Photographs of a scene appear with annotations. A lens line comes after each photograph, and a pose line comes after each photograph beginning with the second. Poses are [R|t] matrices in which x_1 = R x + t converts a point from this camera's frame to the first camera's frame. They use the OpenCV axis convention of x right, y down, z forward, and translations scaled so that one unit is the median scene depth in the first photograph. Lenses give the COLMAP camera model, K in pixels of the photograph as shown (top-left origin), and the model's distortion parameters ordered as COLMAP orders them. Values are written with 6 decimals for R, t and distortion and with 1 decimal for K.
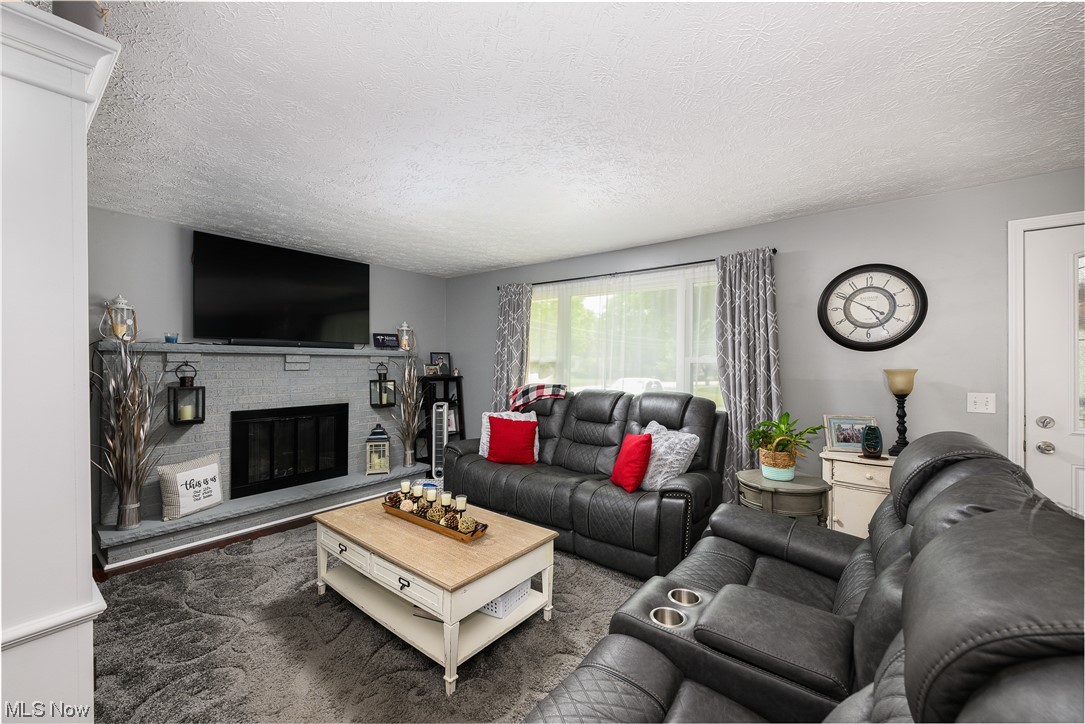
lens RADIAL K [[429.1, 0, 541.9], [0, 429.1, 363.3], [0, 0, 1]] dist [-0.000305, -0.000642]
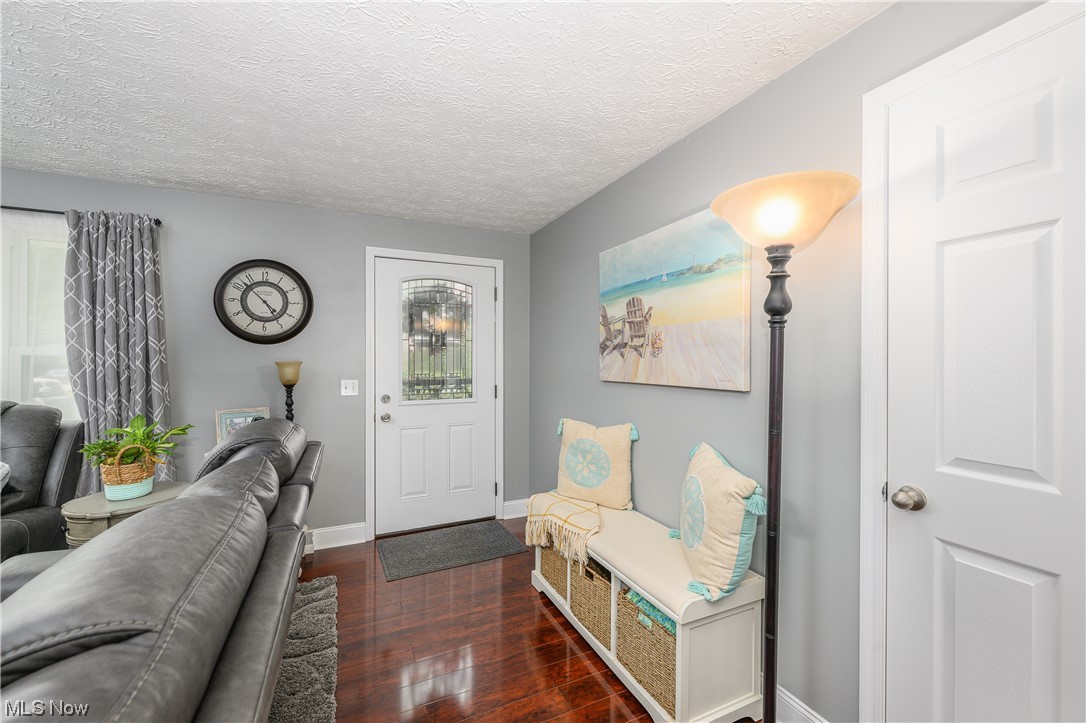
lens RADIAL K [[429.5, 0, 542.5], [0, 429.5, 359.9], [0, 0, 1]] dist [-0.000305, -0.000642]
pose [[0.450580, -0.007767, 0.892702, 0.131306], [0.000410, 0.999964, 0.008493, 0.000826], [-0.892736, -0.003461, 0.450567, -0.051551]]
